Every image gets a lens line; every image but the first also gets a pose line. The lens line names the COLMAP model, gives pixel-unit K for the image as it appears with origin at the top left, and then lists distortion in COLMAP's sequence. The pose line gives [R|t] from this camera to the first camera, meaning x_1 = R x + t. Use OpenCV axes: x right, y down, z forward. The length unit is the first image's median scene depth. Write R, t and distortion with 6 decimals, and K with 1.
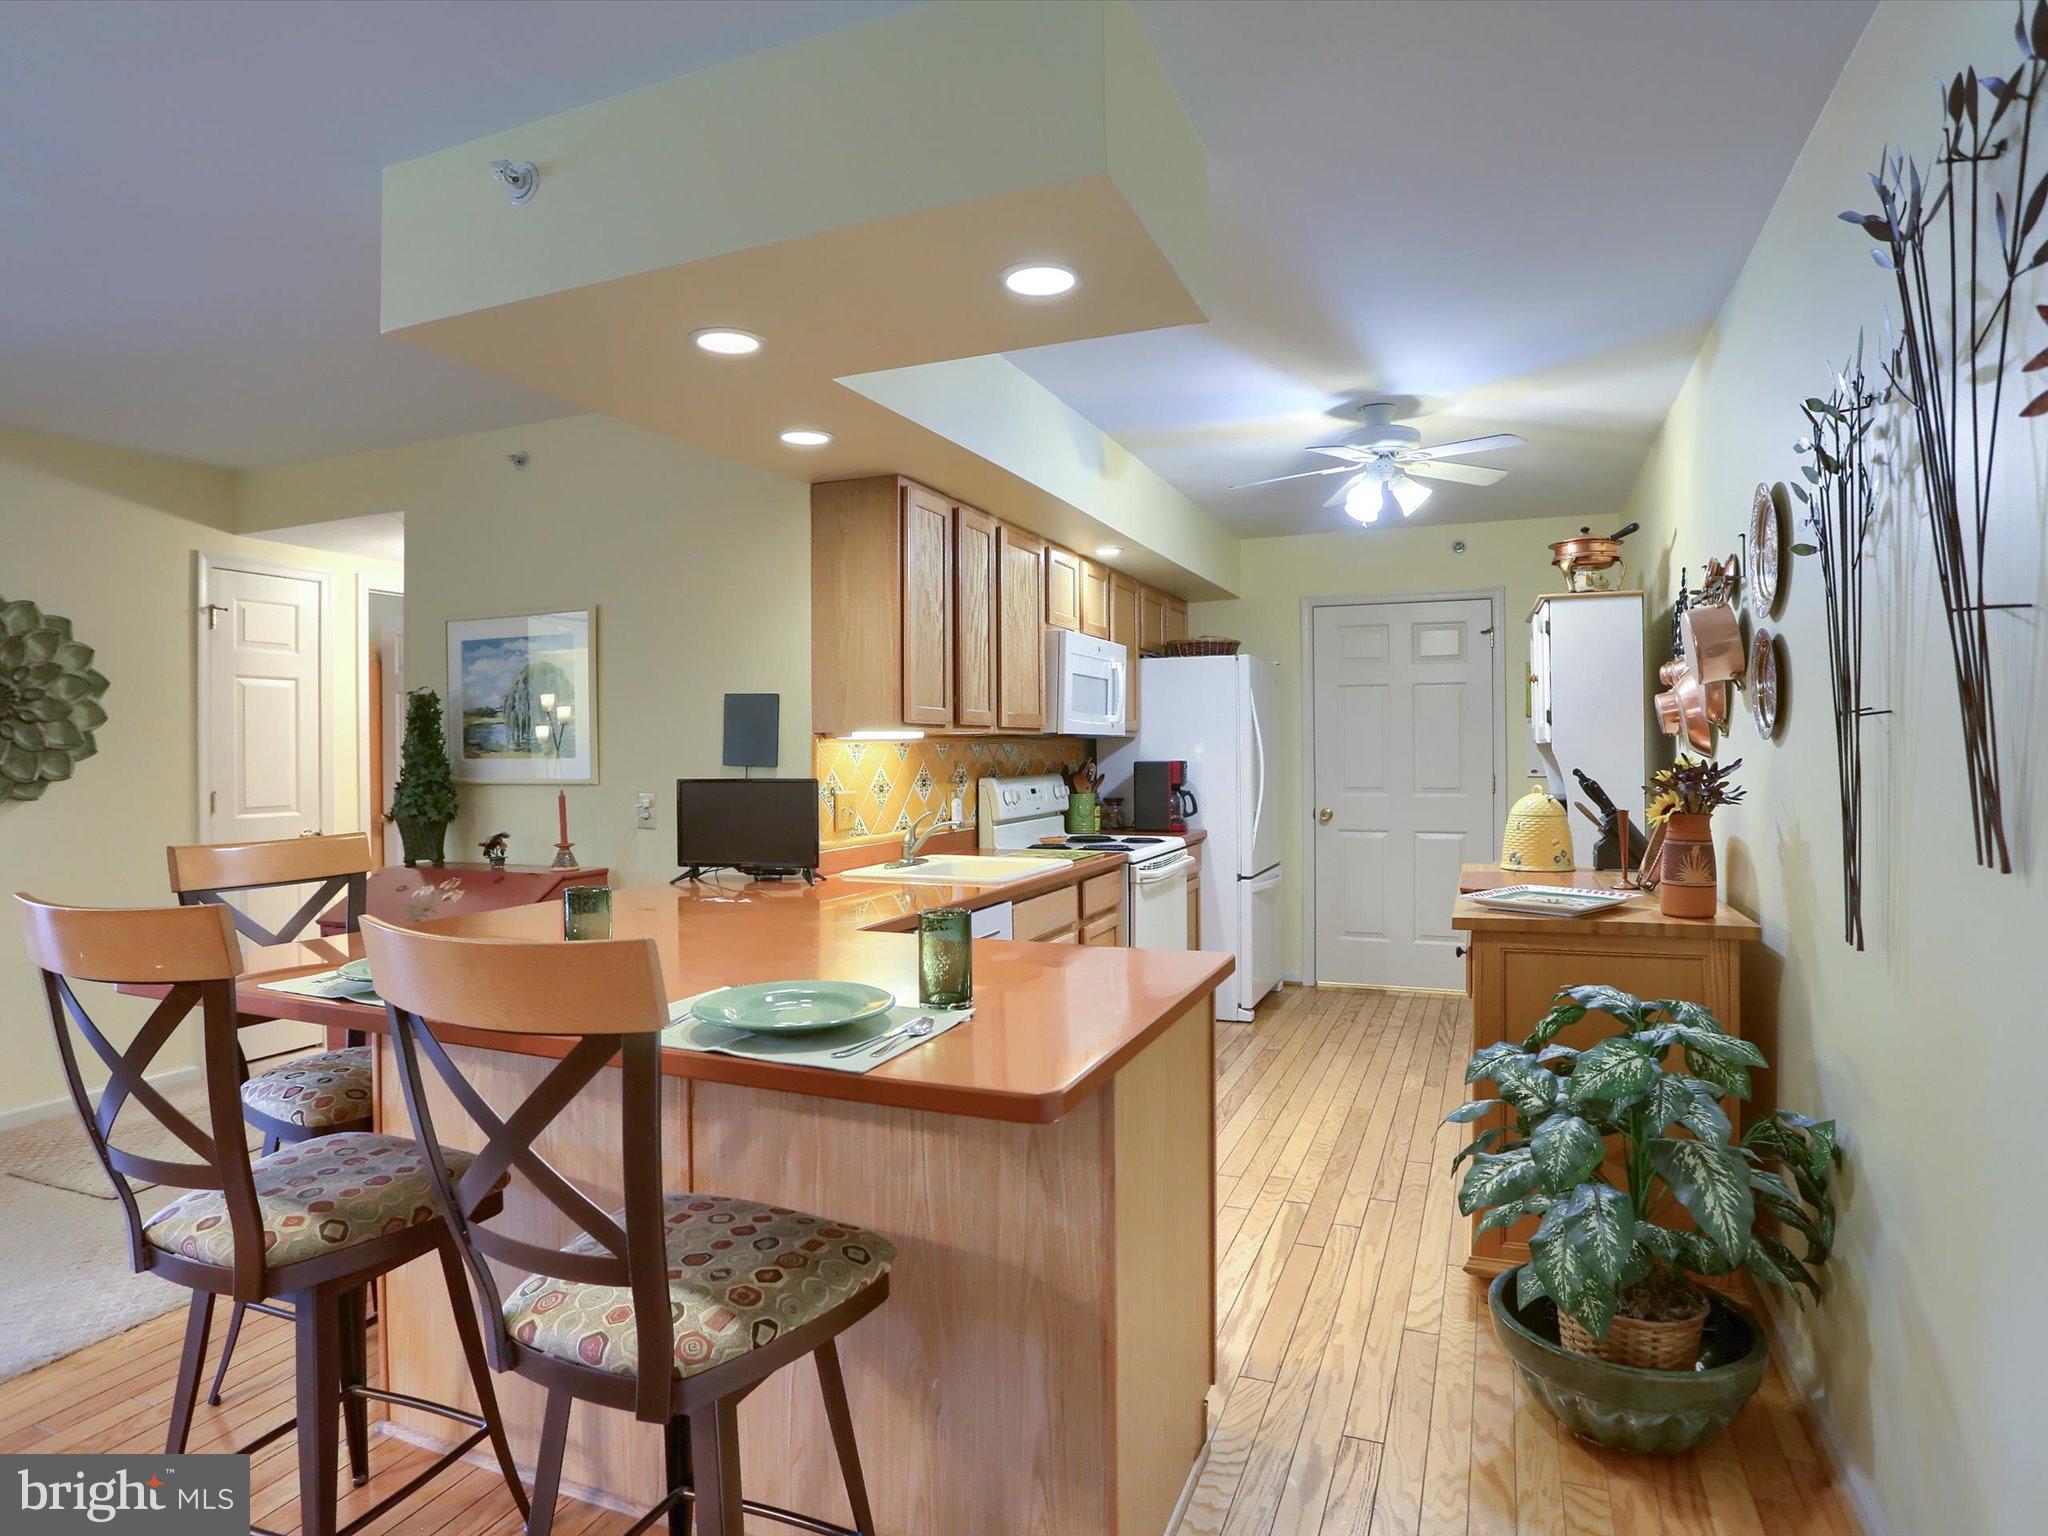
lens RADIAL K [[1134.8, 0, 1040.6], [0, 1134.8, 748.7], [0, 0, 1]] dist [-0.075084, 0.037782]
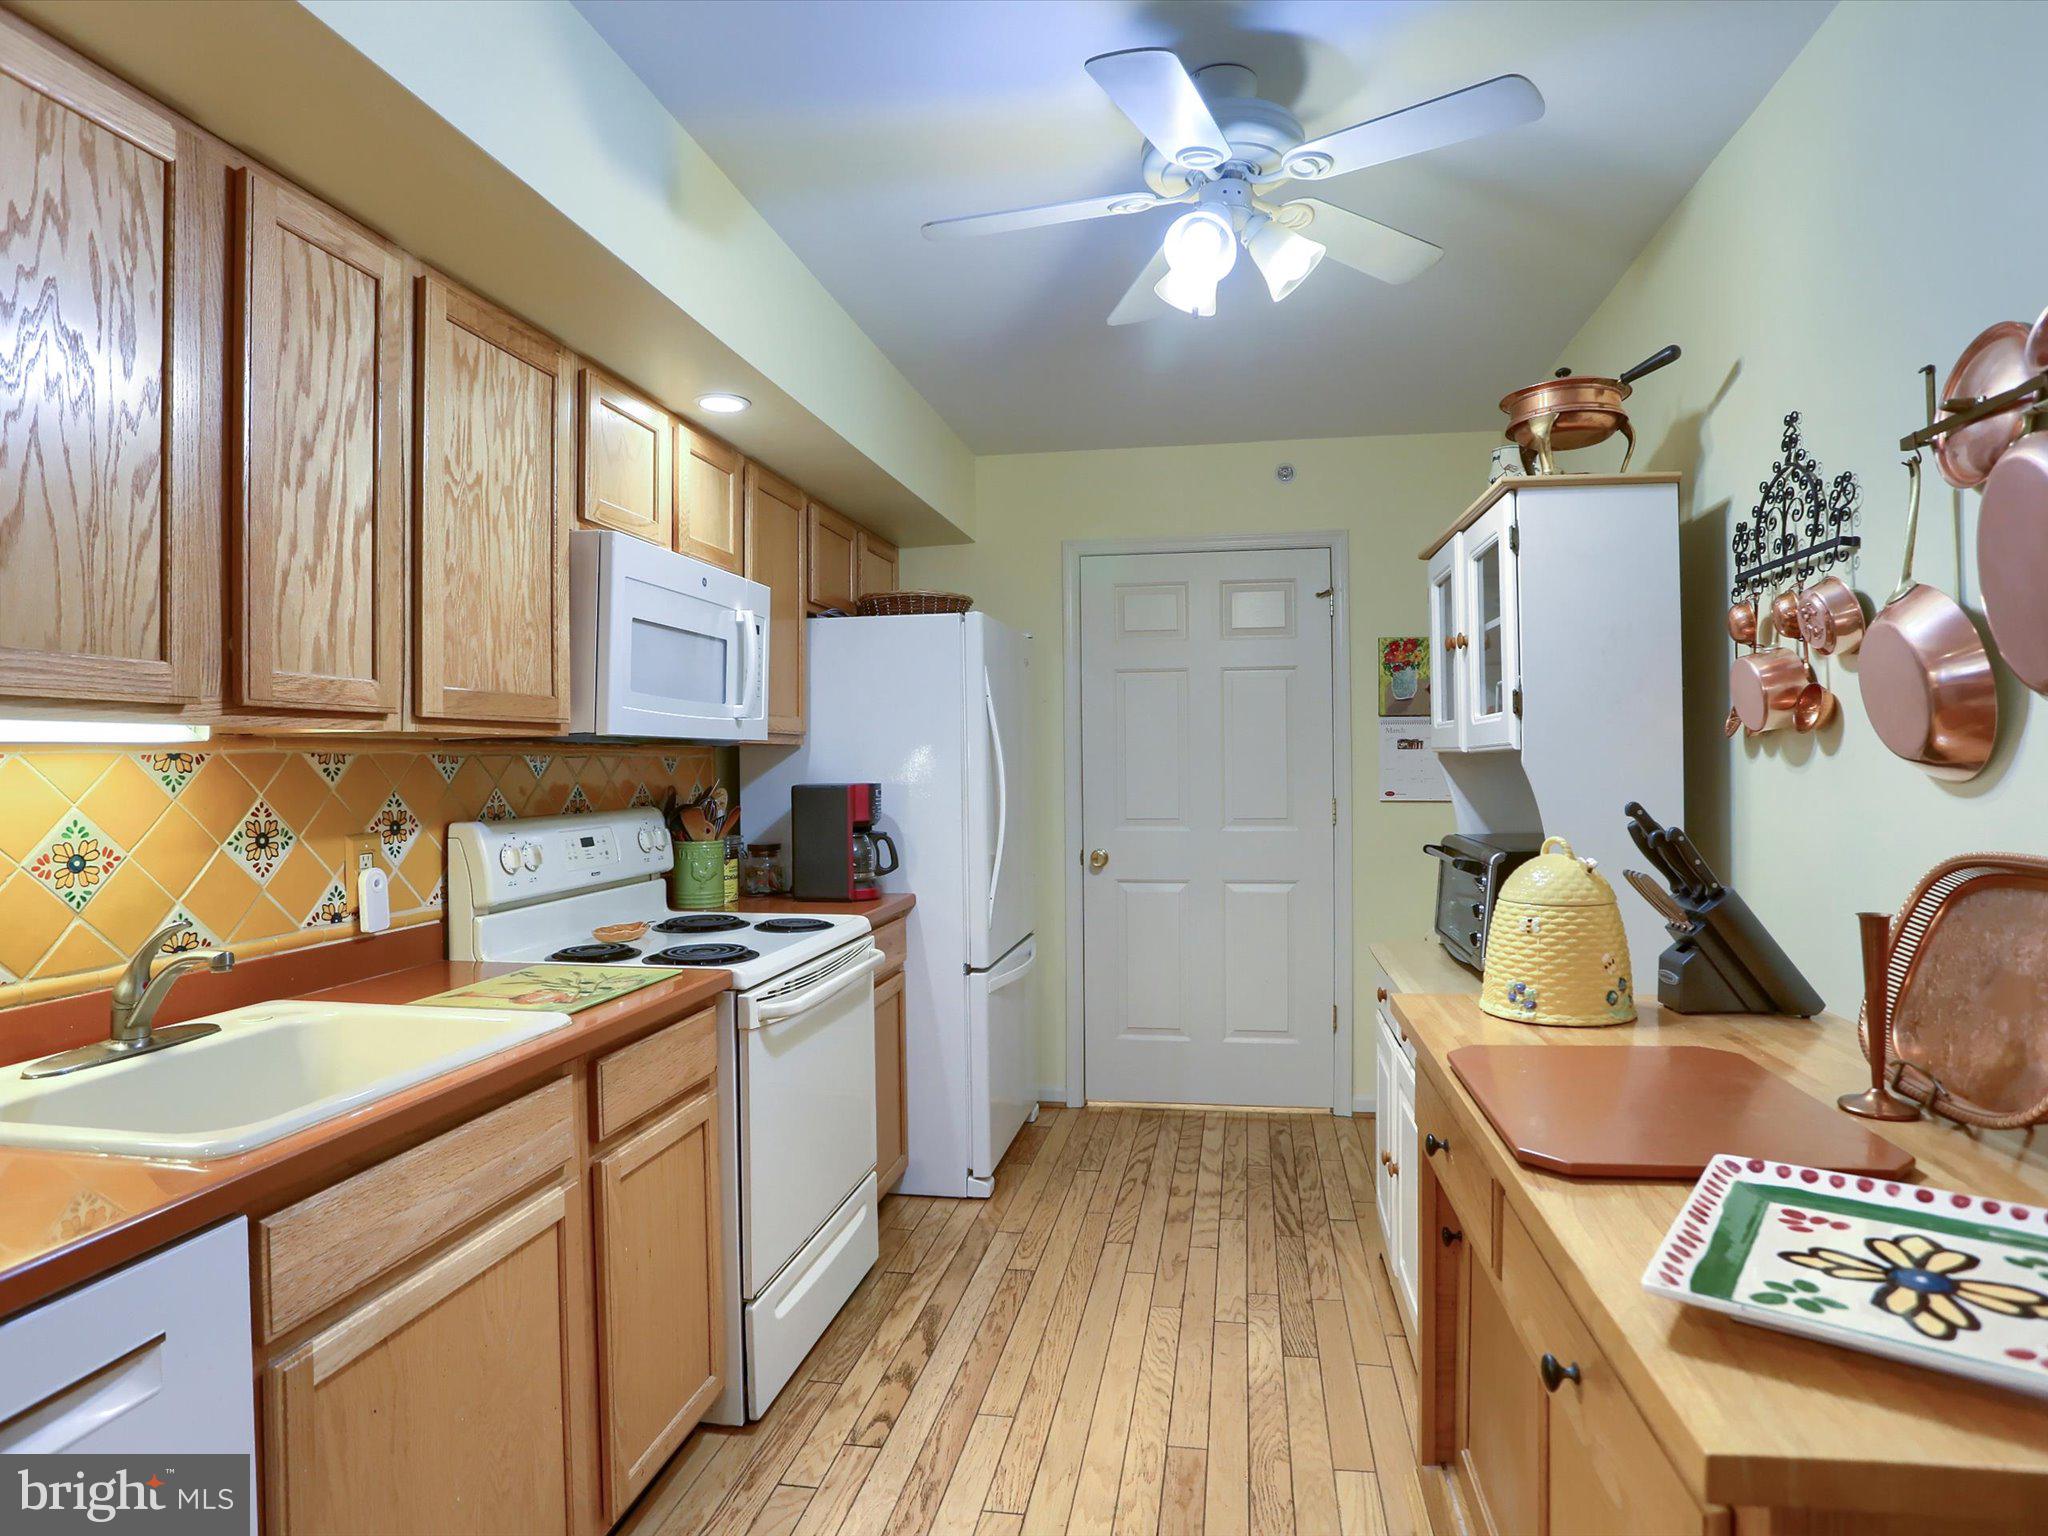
lens RADIAL K [[1134.8, 0, 1040.6], [0, 1134.8, 748.7], [0, 0, 1]] dist [-0.075084, 0.037782]
pose [[0.977600, -0.000971, 0.210470, 0.092645], [0.003550, 0.999923, -0.011876, -0.000429], [-0.210442, 0.012357, 0.977528, 0.421068]]
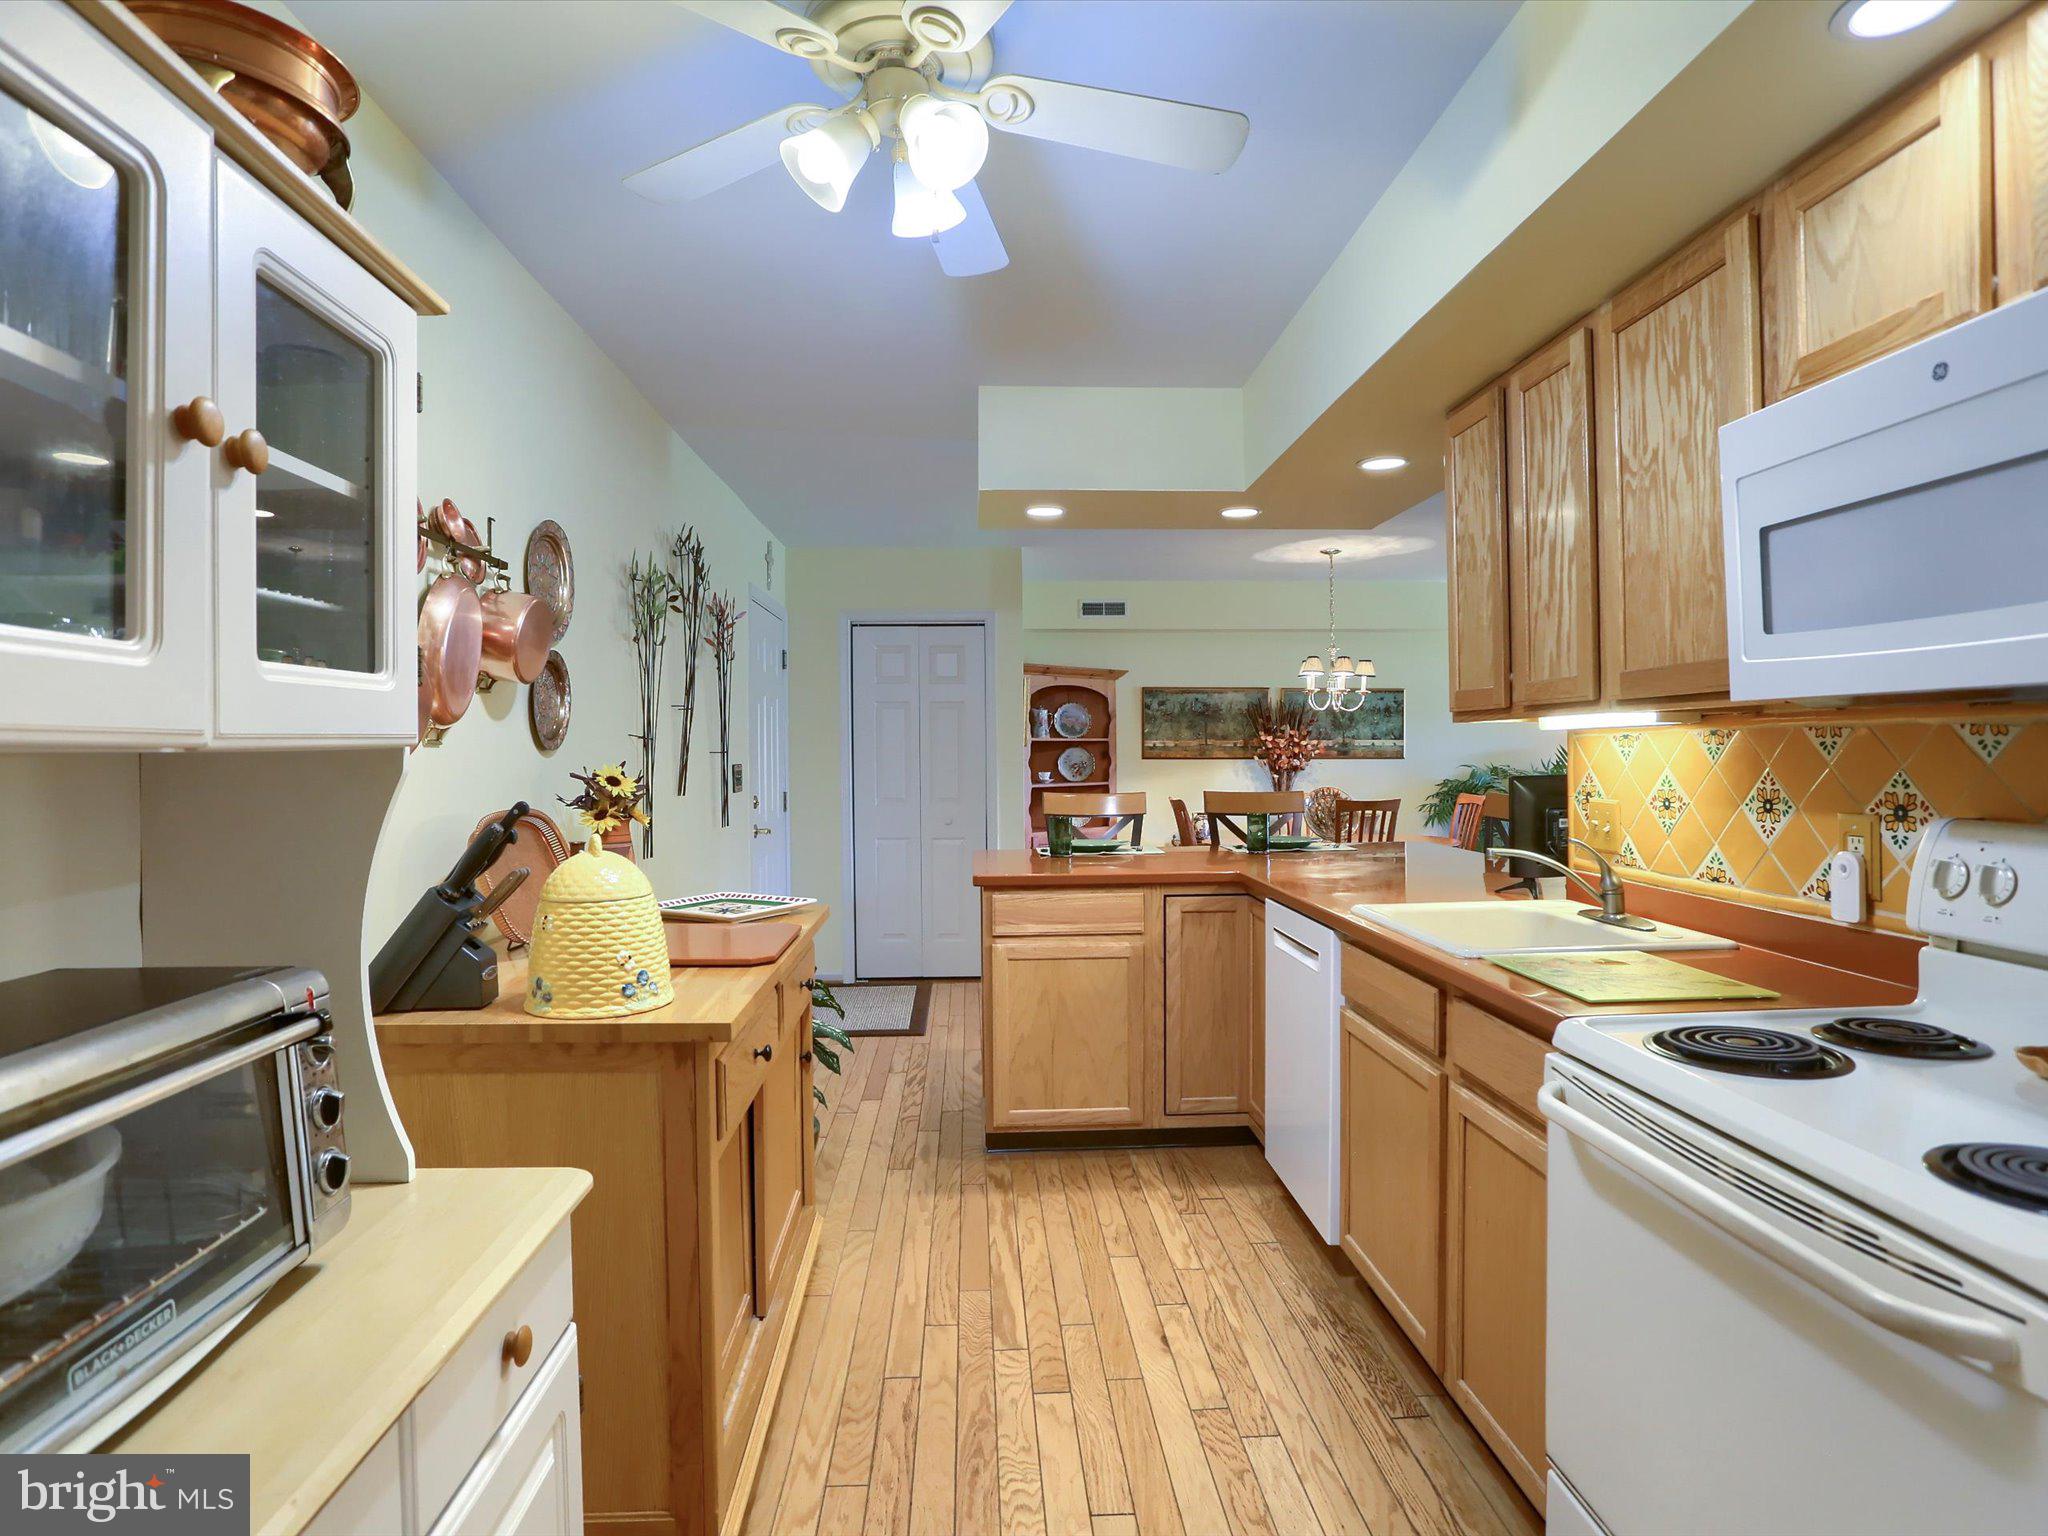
lens RADIAL K [[1125.4, 0, 1011.6], [0, 1125.4, 753.7], [0, 0, 1]] dist [-0.075044, 0.033606]
pose [[-0.911132, 0.018060, -0.411718, 0.348353], [0.016648, 0.999837, 0.007016, -0.002353], [0.411777, -0.000461, -0.911284, 1.104155]]
